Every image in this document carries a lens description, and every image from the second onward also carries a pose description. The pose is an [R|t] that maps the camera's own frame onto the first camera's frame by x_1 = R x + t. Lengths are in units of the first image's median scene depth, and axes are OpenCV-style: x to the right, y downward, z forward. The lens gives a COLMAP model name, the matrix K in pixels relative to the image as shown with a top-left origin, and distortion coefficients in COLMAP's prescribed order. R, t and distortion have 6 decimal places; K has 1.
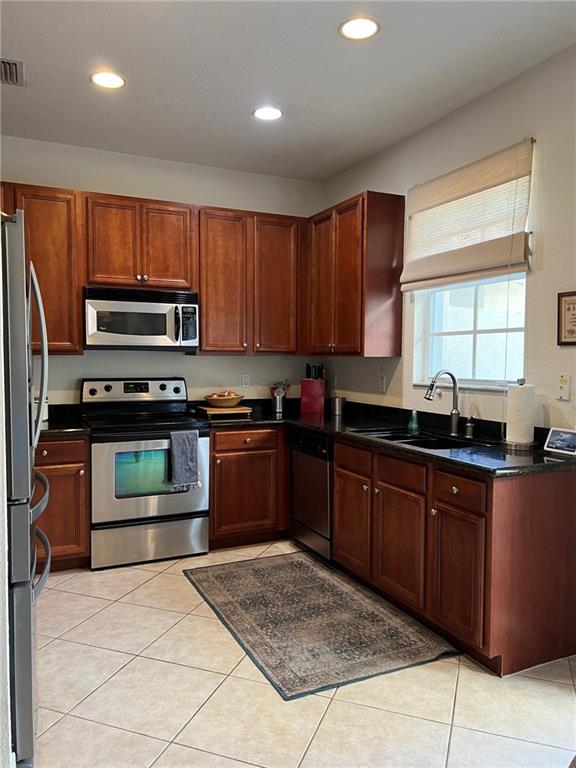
lens RADIAL K [[576.9, 0, 284.2], [0, 576.9, 384.3], [0, 0, 1]] dist [0.038811, -0.026025]
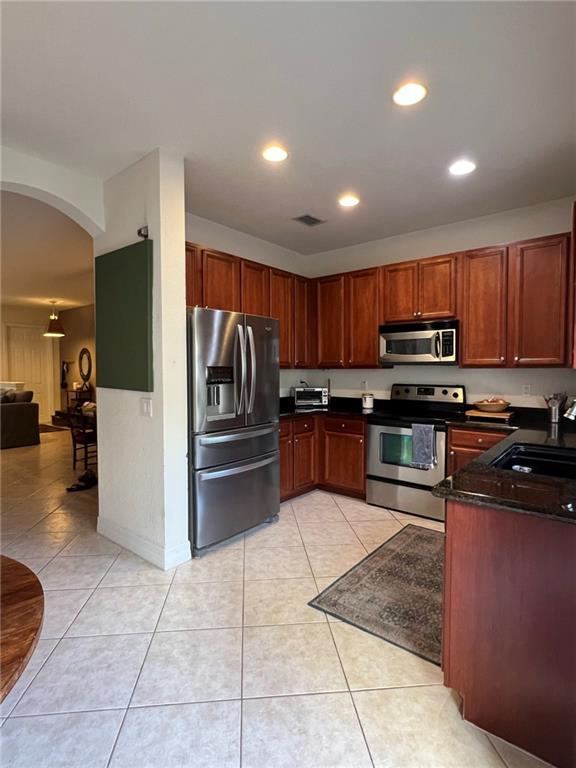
lens RADIAL K [[396.1, 0, 284.6], [0, 396.1, 384.1], [0, 0, 1]] dist [0.002051, 0.003017]
pose [[0.435153, 0.032218, -0.899780, 0.590886], [-0.040030, 0.999064, 0.016414, -0.017958], [0.899466, 0.028876, 0.436036, 0.339896]]
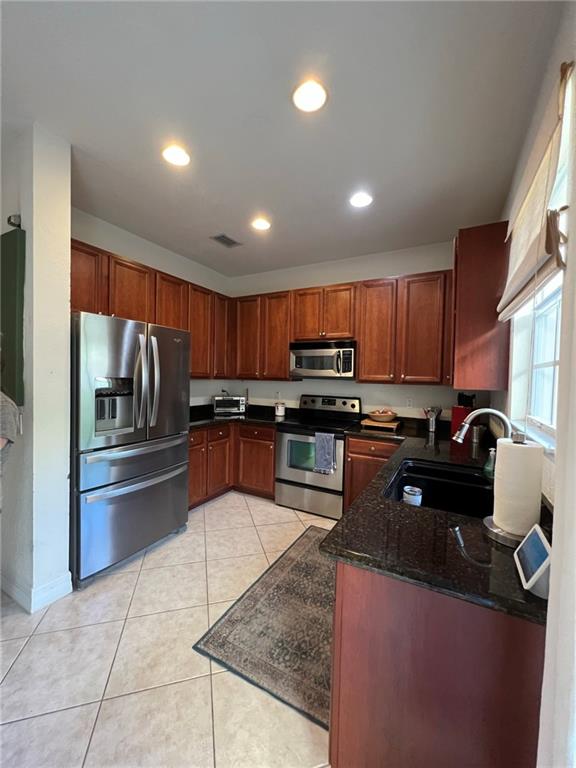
lens RADIAL K [[306.9, 0, 286.6], [0, 306.9, 384.1], [0, 0, 1]] dist [0.002004, 0.000684]
pose [[0.595641, 0.031604, -0.802629, 0.458794], [-0.059926, 0.998189, -0.005167, -0.041491], [0.801013, 0.051176, 0.596456, 0.498019]]
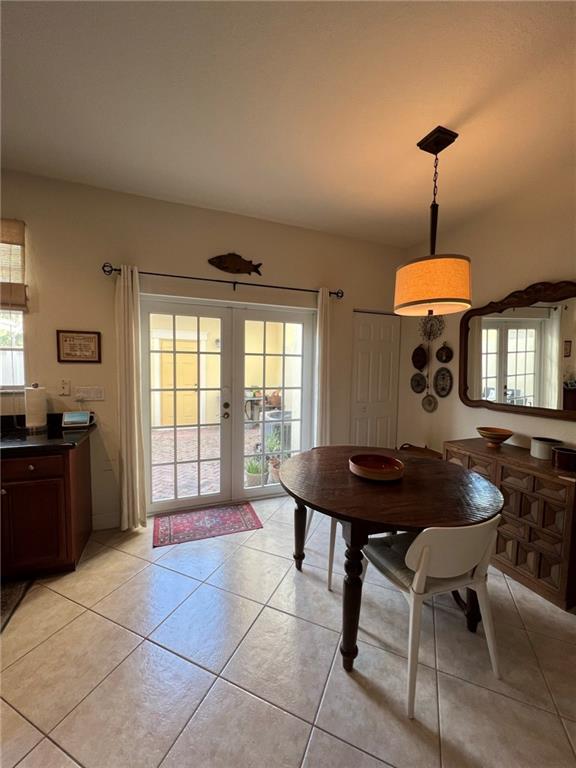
lens RADIAL K [[306.9, 0, 287.7], [0, 306.9, 383.4], [0, 0, 1]] dist [0.002004, 0.000684]
pose [[0.059949, -0.064653, 0.996105, -0.298738], [0.033305, 0.997474, 0.062738, -0.033479], [-0.997646, 0.029415, 0.061951, 0.258541]]
